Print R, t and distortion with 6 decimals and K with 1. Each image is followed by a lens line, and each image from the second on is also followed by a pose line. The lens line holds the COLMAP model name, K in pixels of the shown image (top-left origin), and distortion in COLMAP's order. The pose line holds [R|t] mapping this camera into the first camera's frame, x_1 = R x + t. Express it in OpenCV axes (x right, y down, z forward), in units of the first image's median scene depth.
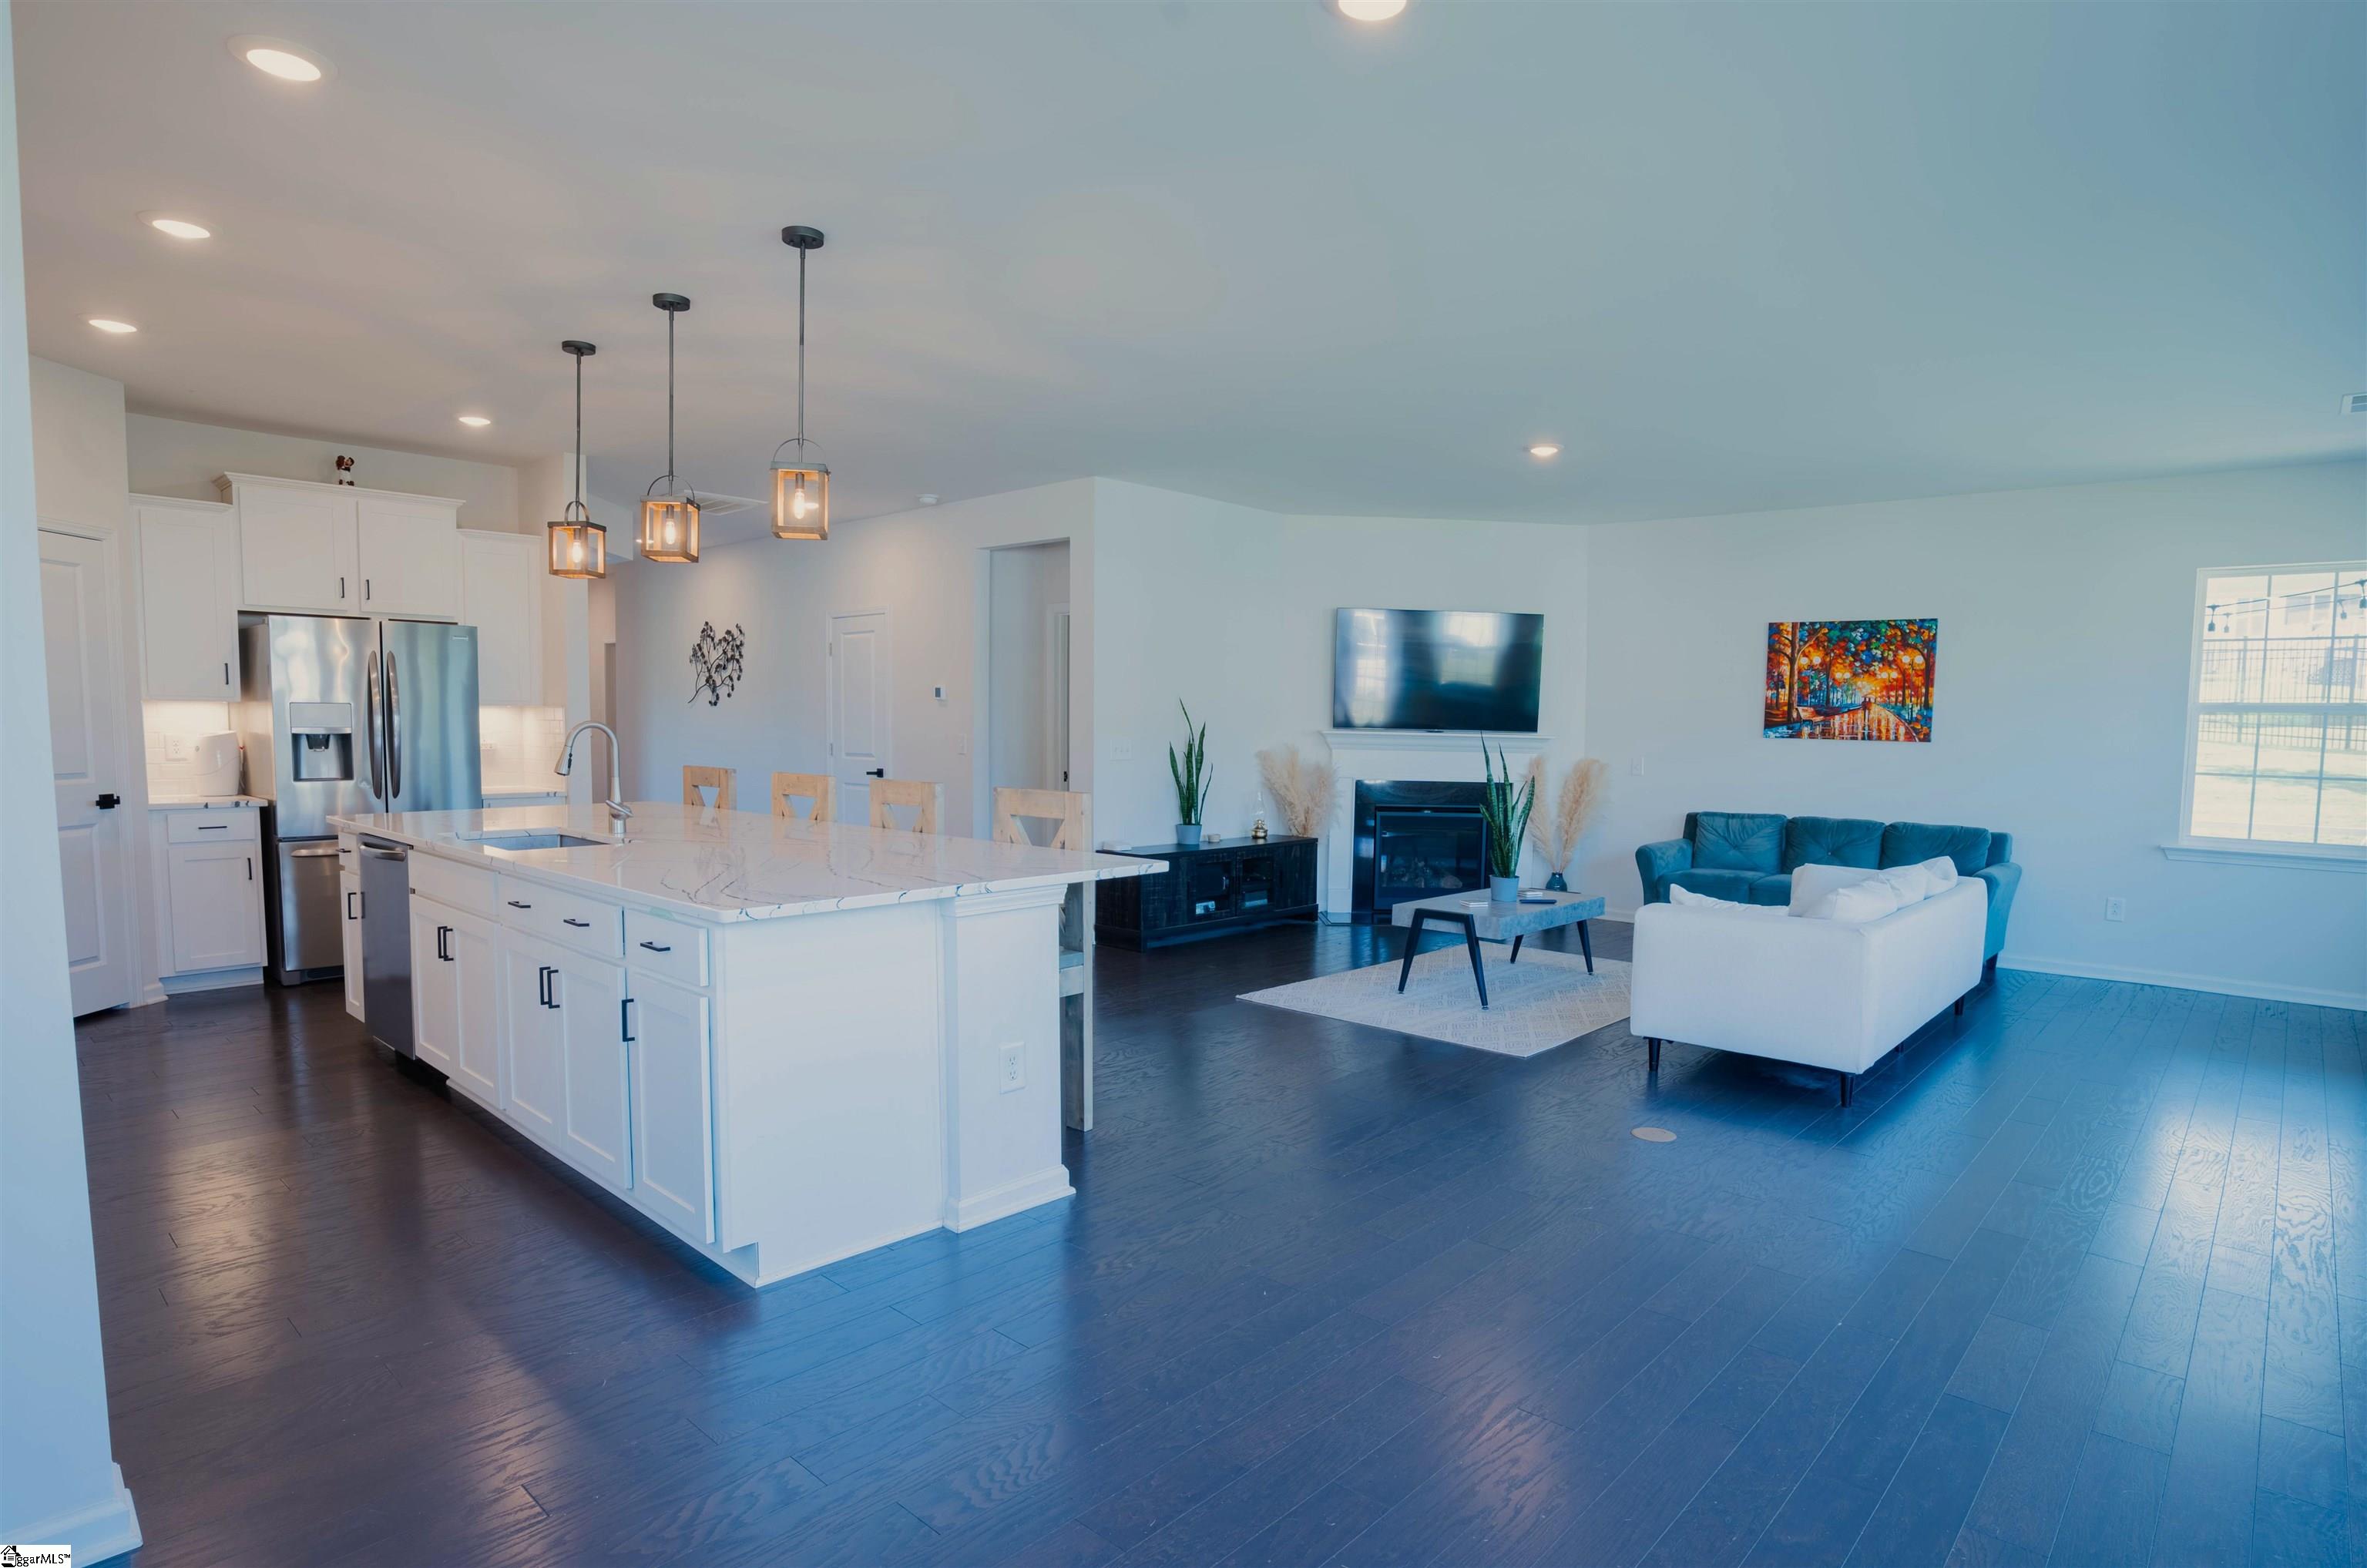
lens RADIAL K [[1256.6, 0, 1235.6], [0, 1256.6, 818.1], [0, 0, 1]] dist [-0.087700, 0.041517]
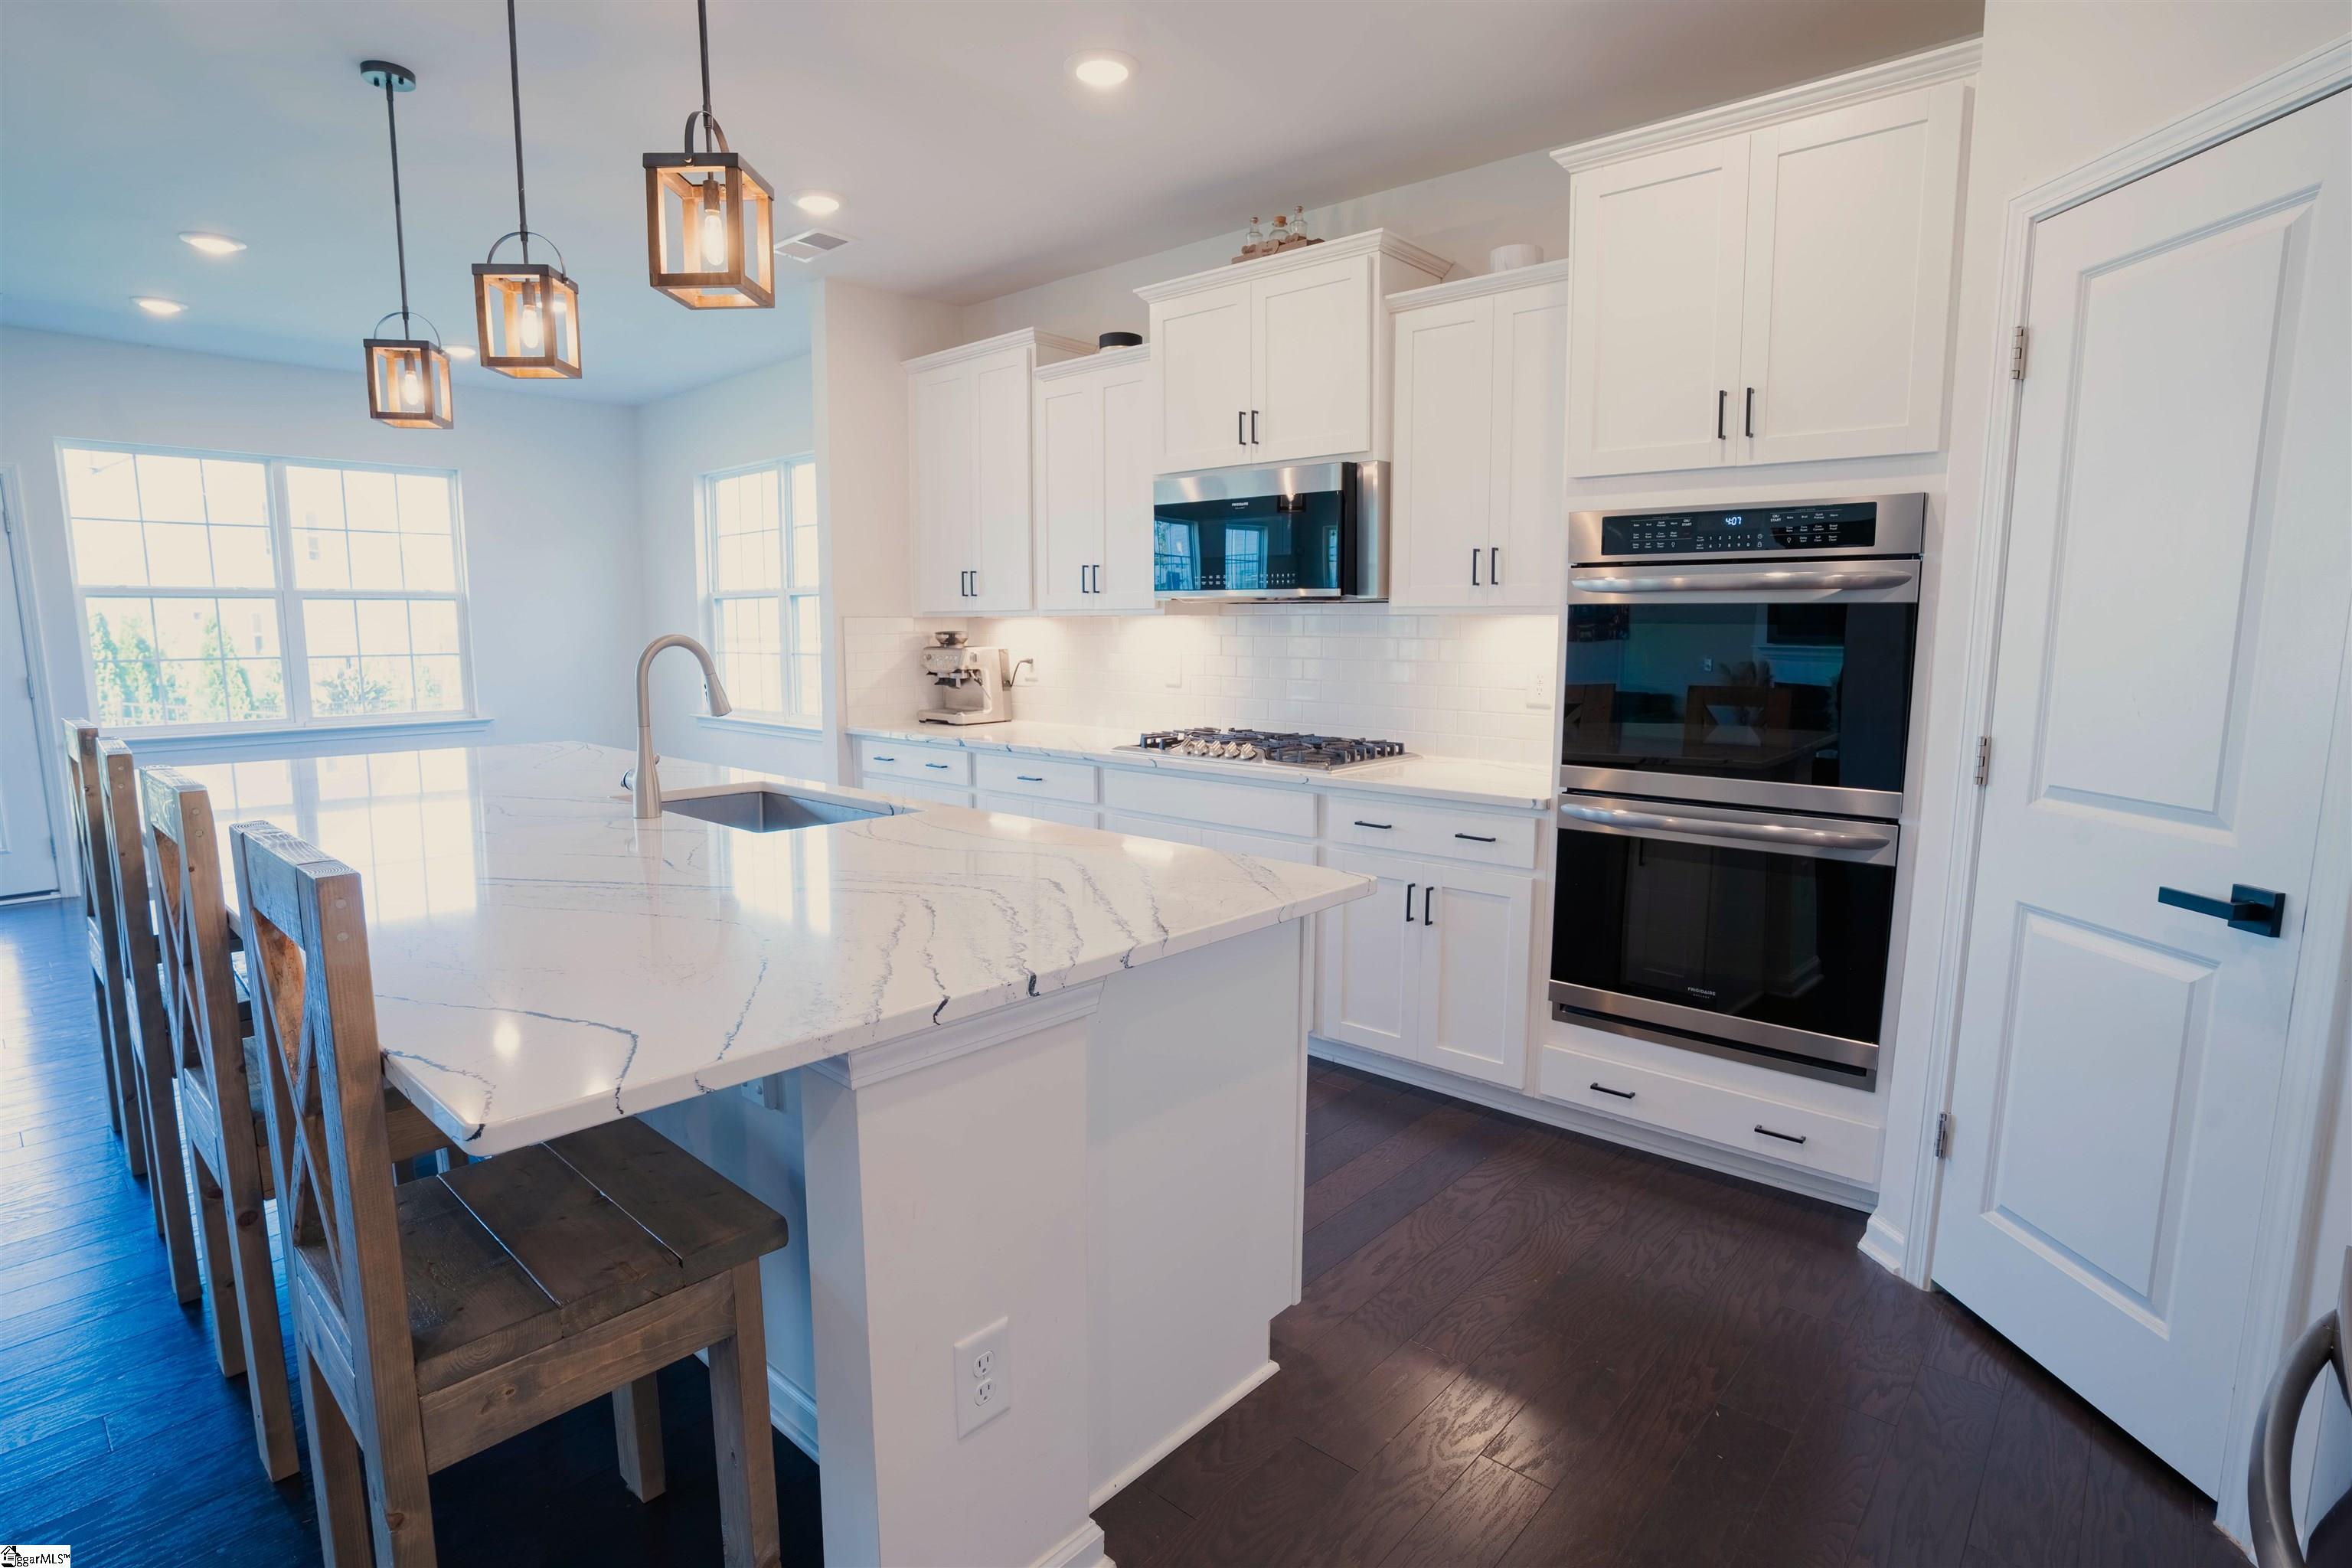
lens RADIAL K [[1172.5, 0, 1171.3], [0, 1172.5, 784.5], [0, 0, 1]] dist [-0.074234, 0.035880]
pose [[-0.999895, -0.014479, 0.000236, -0.436397], [-0.014094, 0.976764, 0.213853, -0.076785], [-0.003327, 0.213827, -0.976866, 0.894039]]
